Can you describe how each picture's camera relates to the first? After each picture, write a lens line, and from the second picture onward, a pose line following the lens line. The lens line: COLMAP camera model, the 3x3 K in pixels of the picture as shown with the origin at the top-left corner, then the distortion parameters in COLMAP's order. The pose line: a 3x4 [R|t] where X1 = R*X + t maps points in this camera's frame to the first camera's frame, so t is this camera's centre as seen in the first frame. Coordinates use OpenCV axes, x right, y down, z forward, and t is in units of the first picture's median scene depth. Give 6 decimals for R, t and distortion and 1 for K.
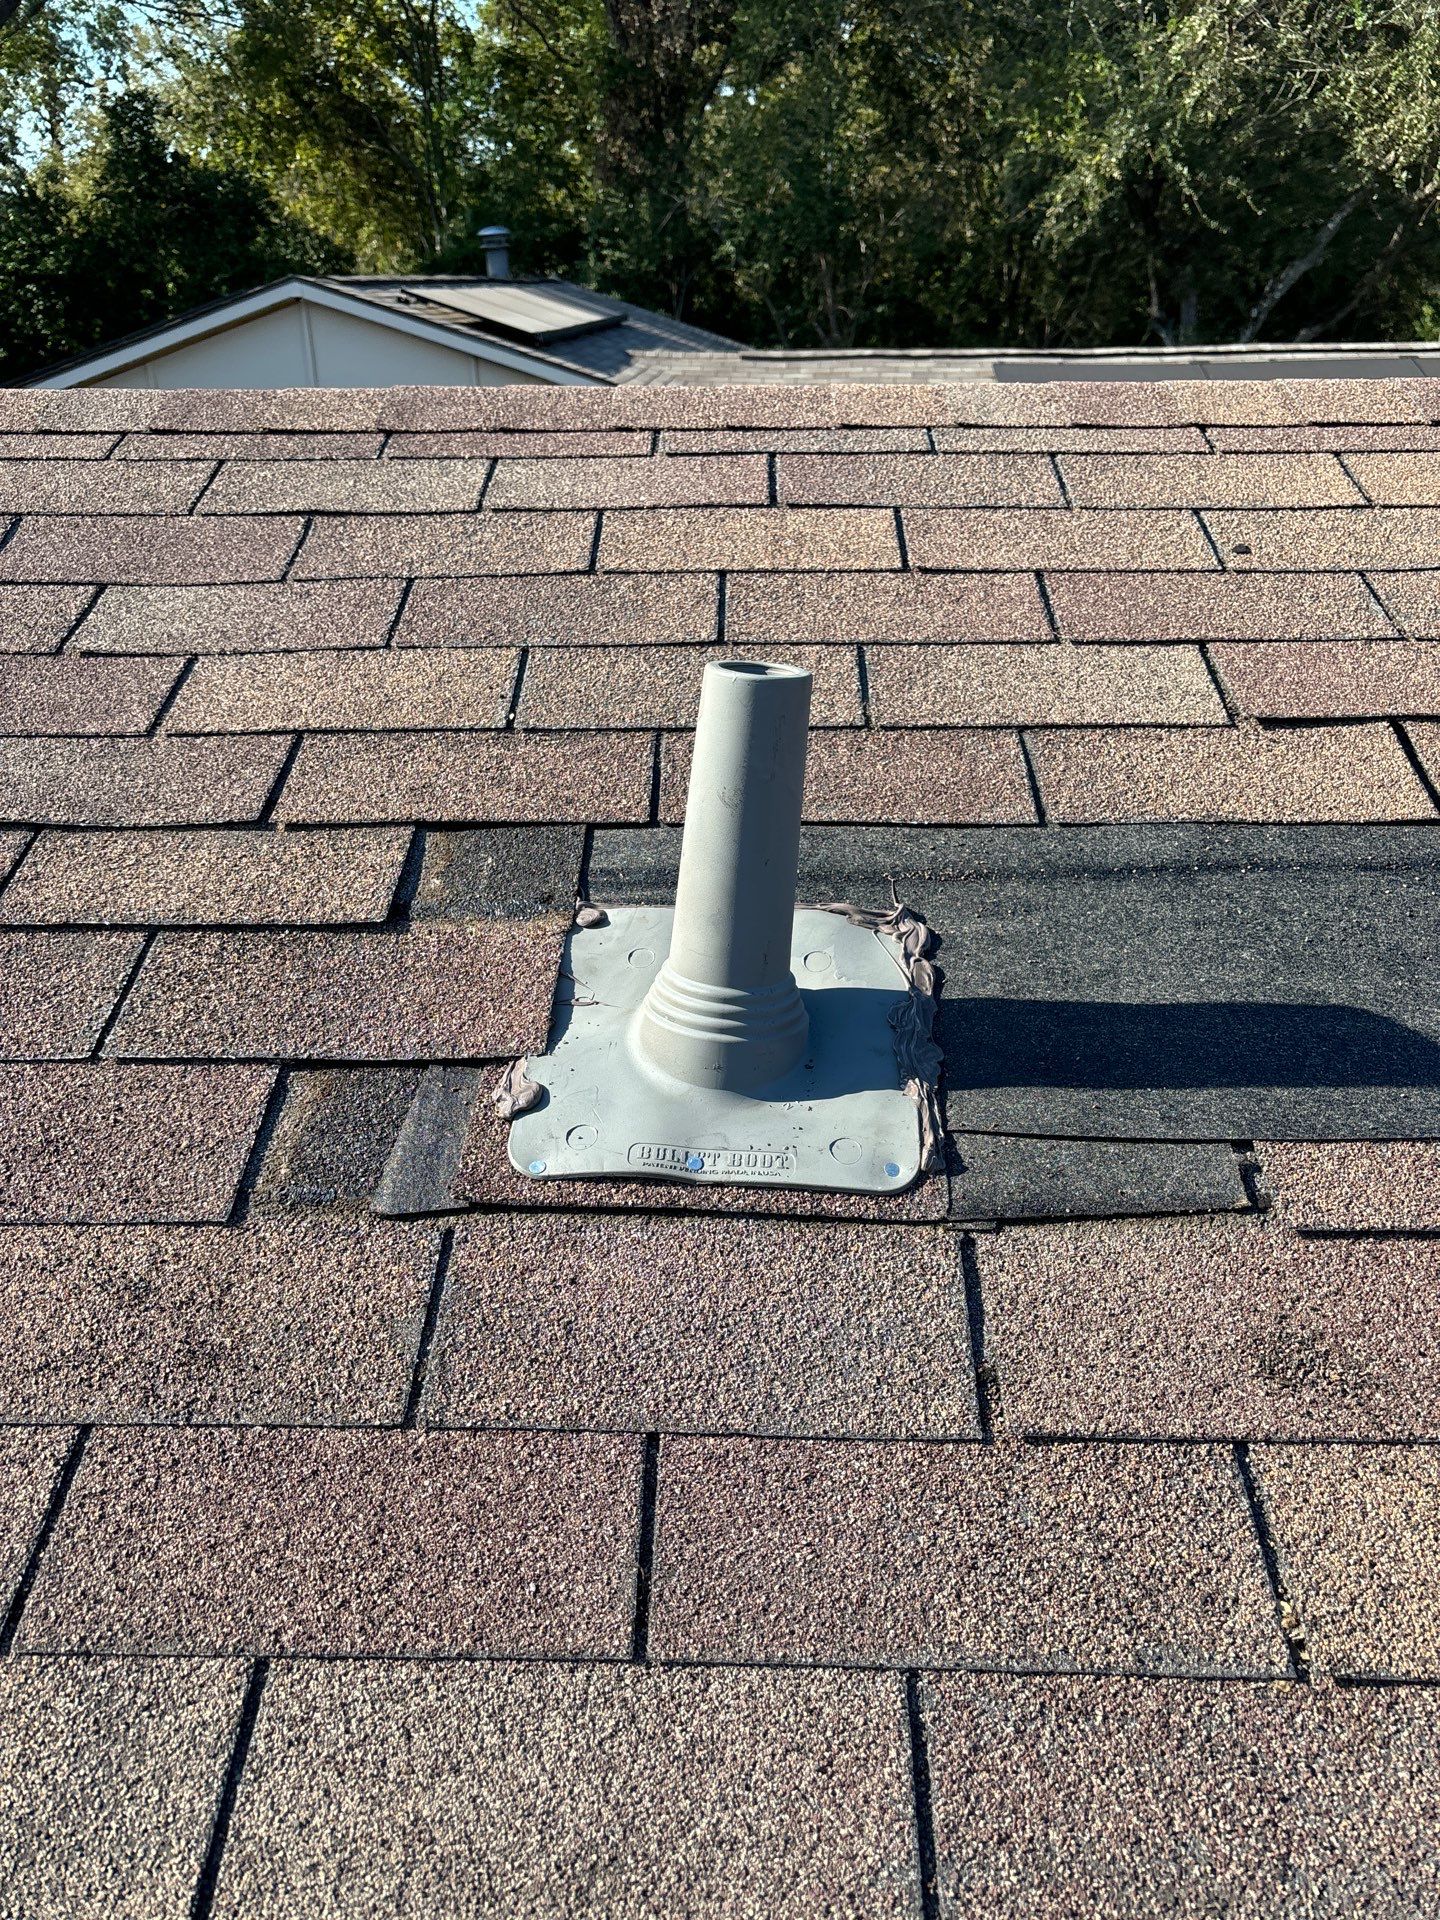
lens RADIAL K [[1476.1, 0, 716.4], [0, 1476.1, 955.3], [0, 0, 1]] dist [0.027167, -0.025056]
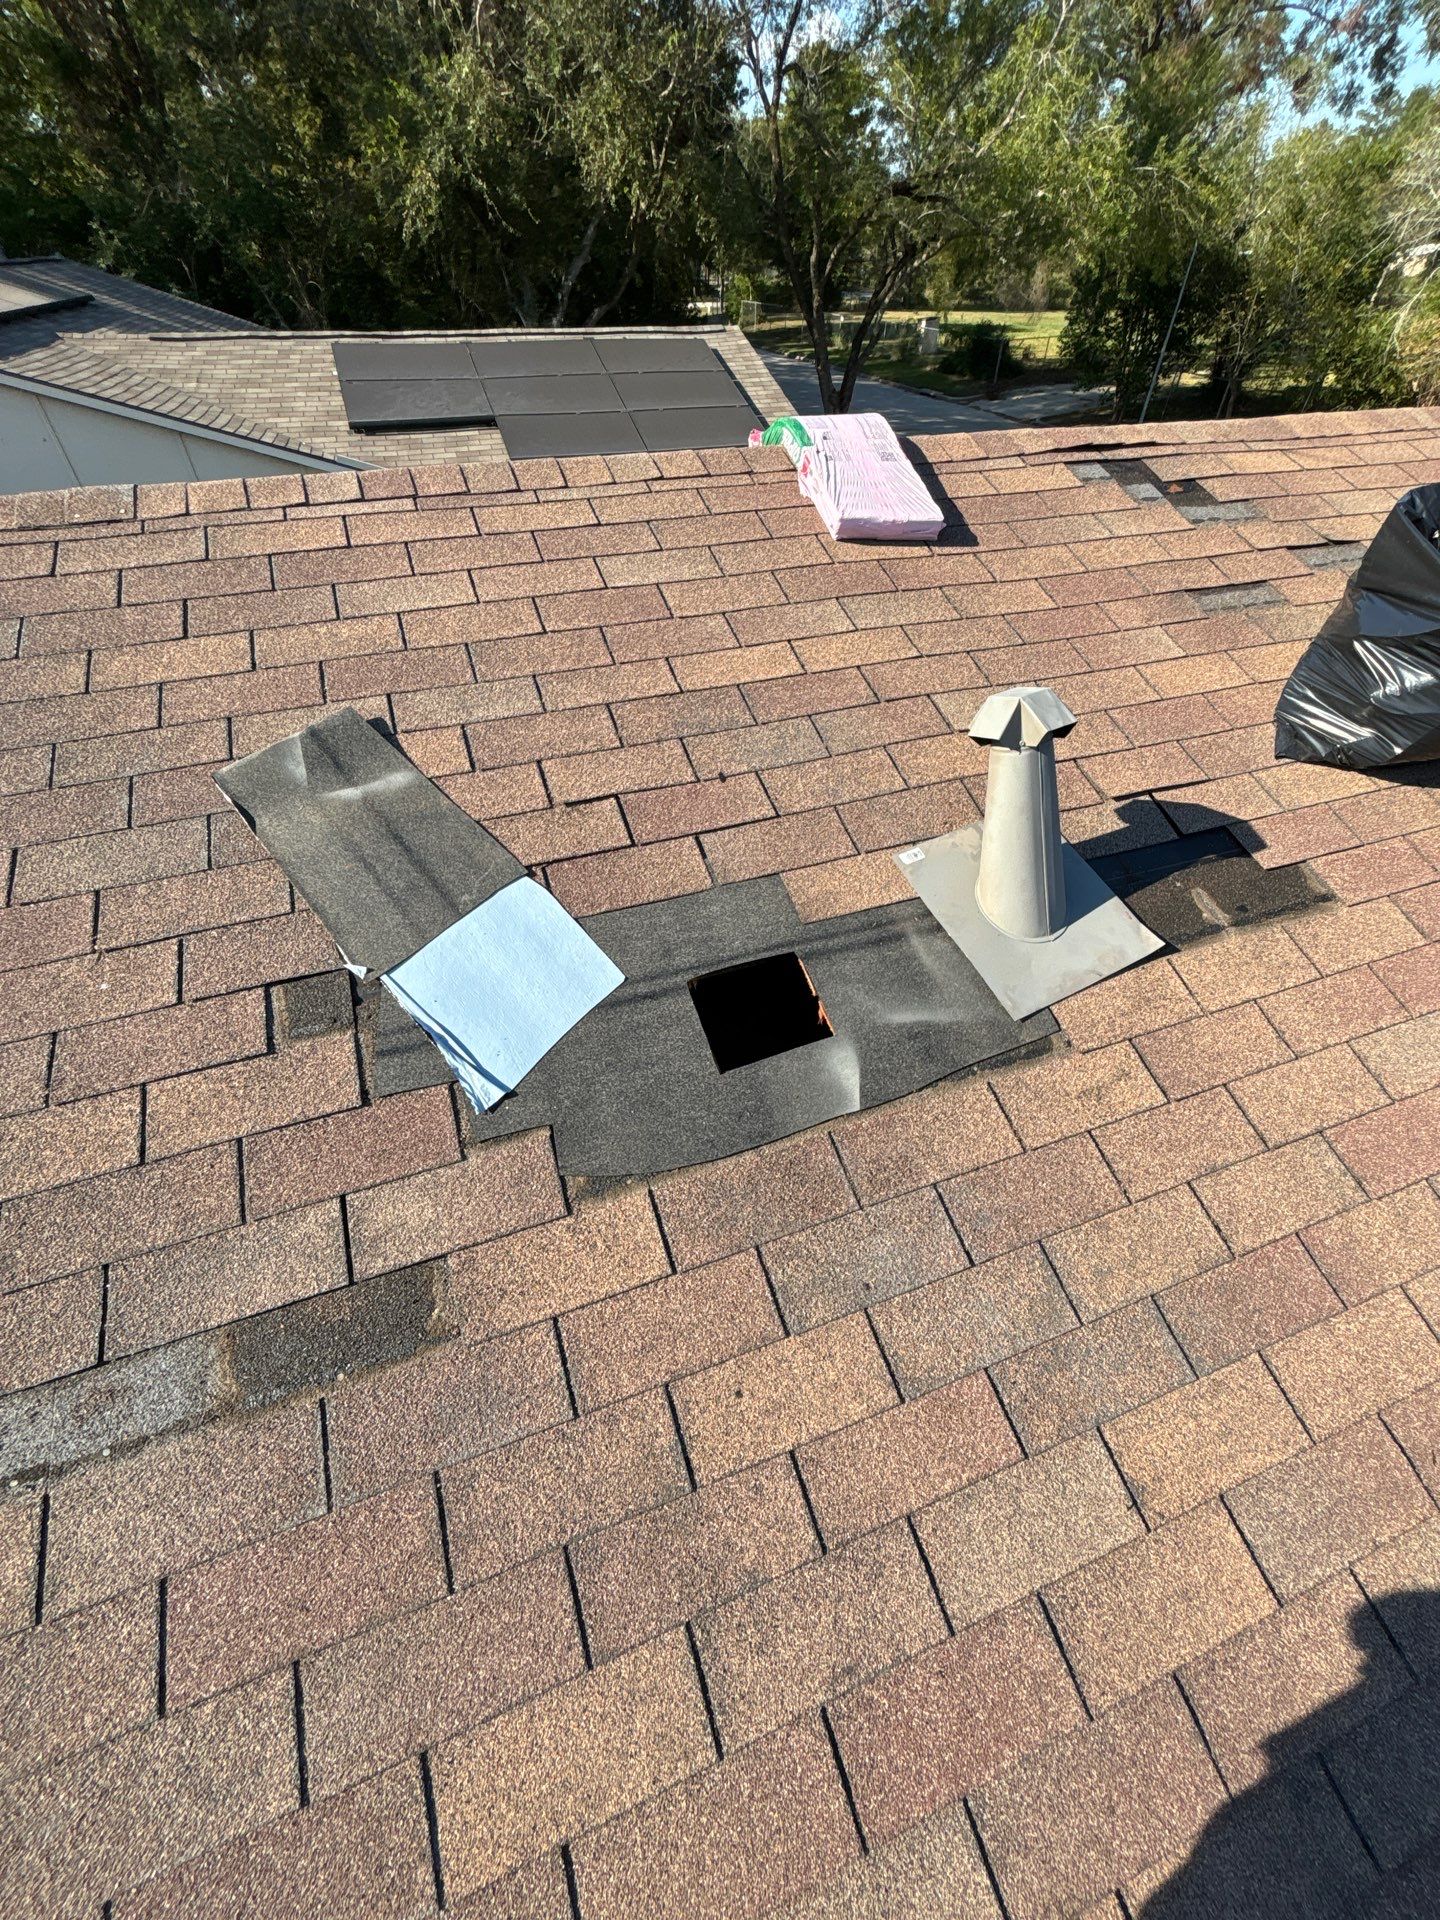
lens RADIAL K [[778.9, 0, 717.4], [0, 778.9, 969.0], [0, 0, 1]] dist [-0.000164, 0.001228]
pose [[0.931678, -0.231653, 0.279845, 2.033069], [0.132611, 0.934024, 0.331682, -0.048123], [-0.338217, -0.271910, 0.900929, -0.561779]]
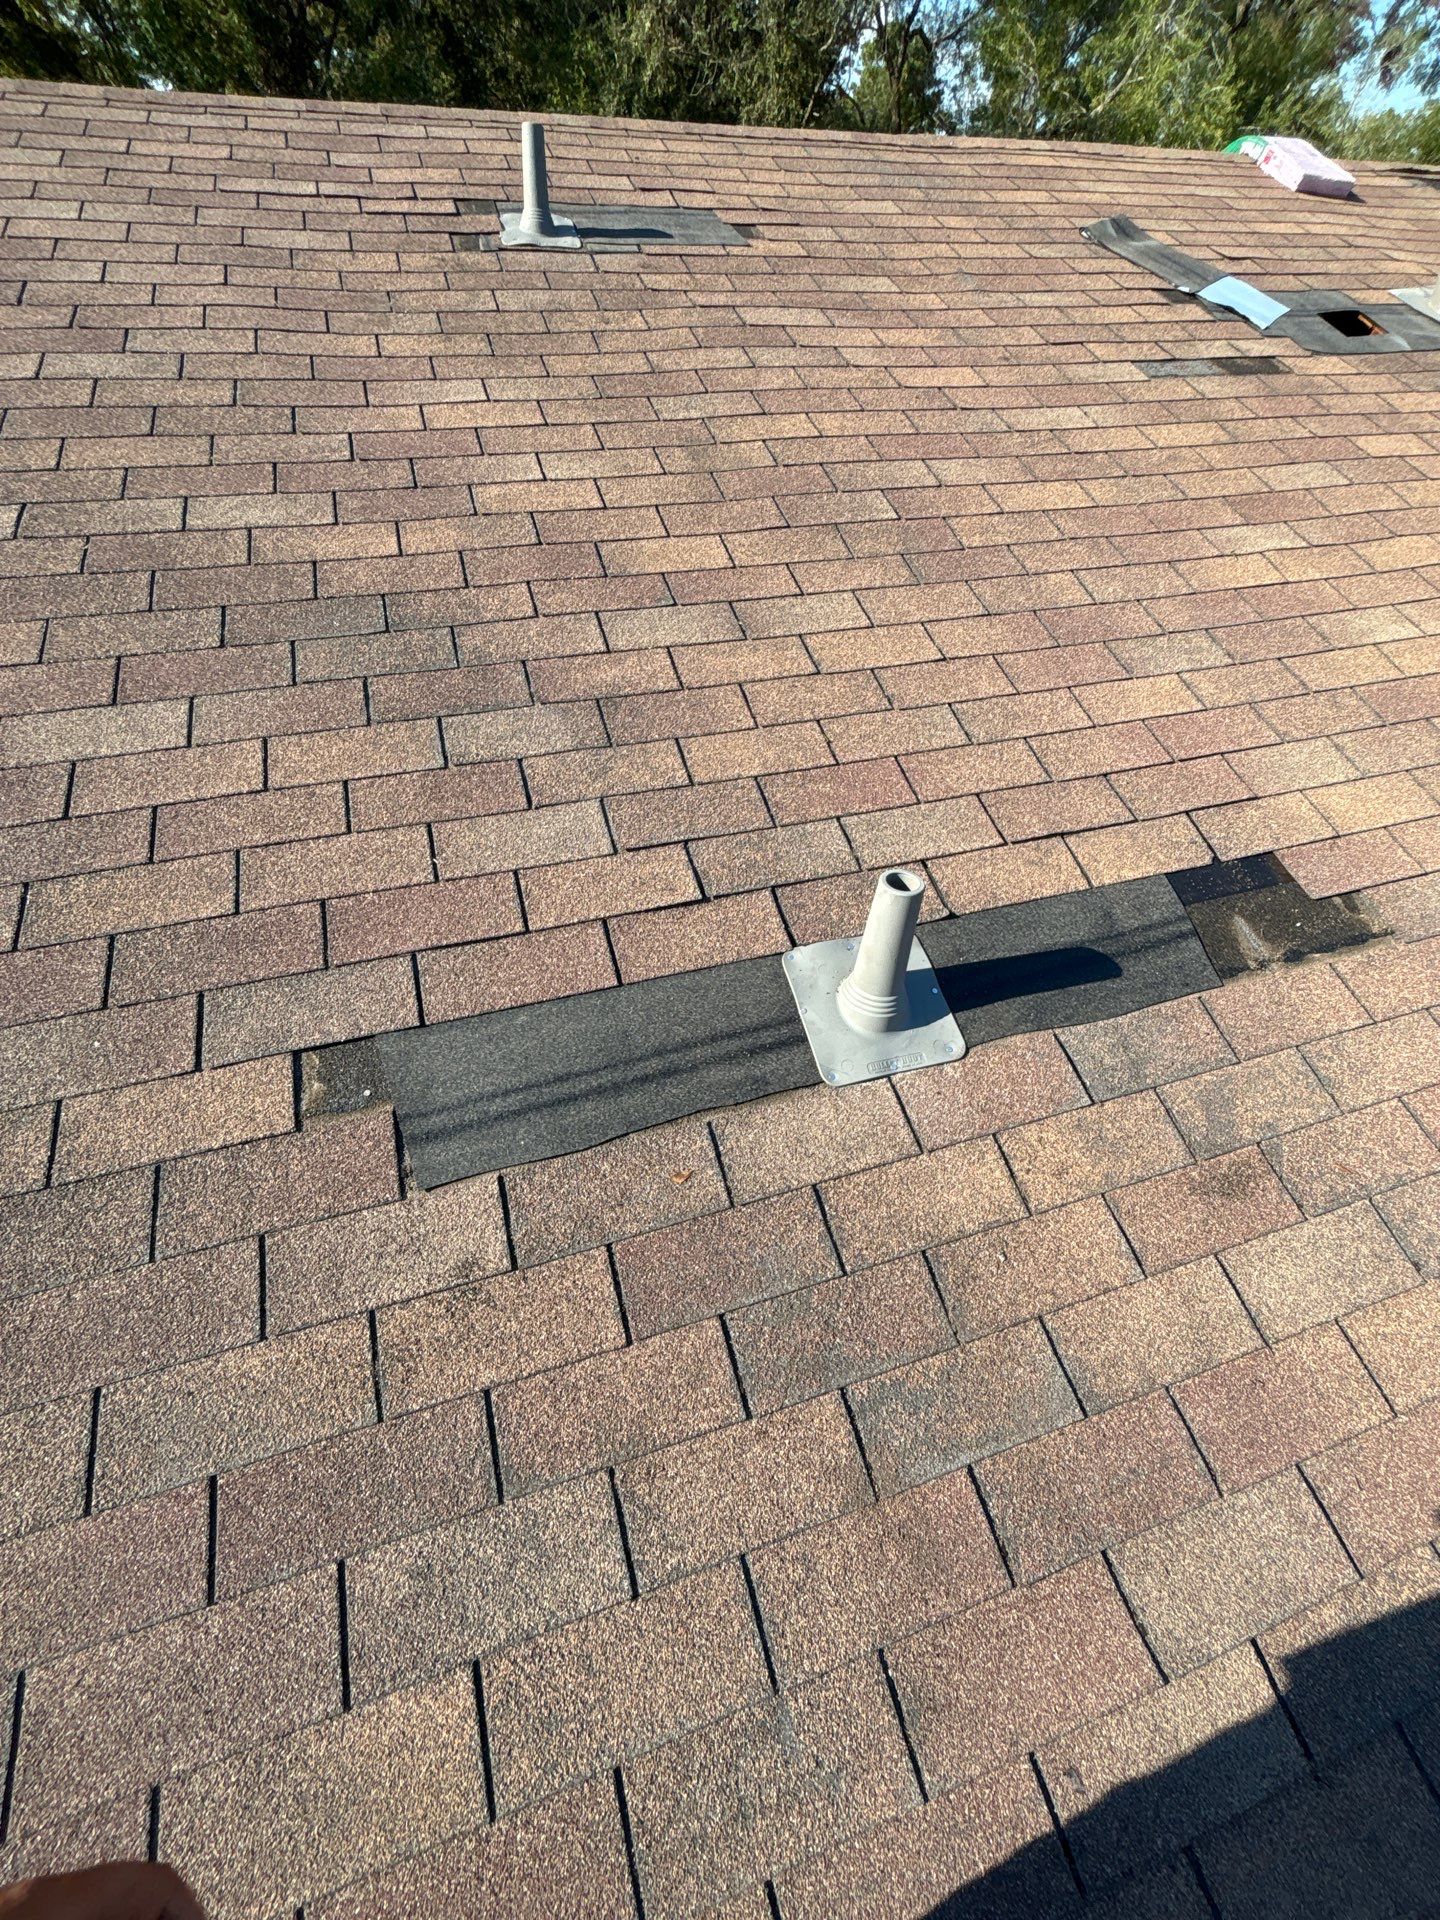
lens RADIAL K [[778.9, 0, 730.8], [0, 778.9, 965.0], [0, 0, 1]] dist [-0.000164, 0.001228]
pose [[0.942783, -0.206067, 0.262100, -0.443534], [0.111389, 0.935632, 0.334940, 1.192752], [-0.314249, -0.286581, 0.905052, -1.755502]]
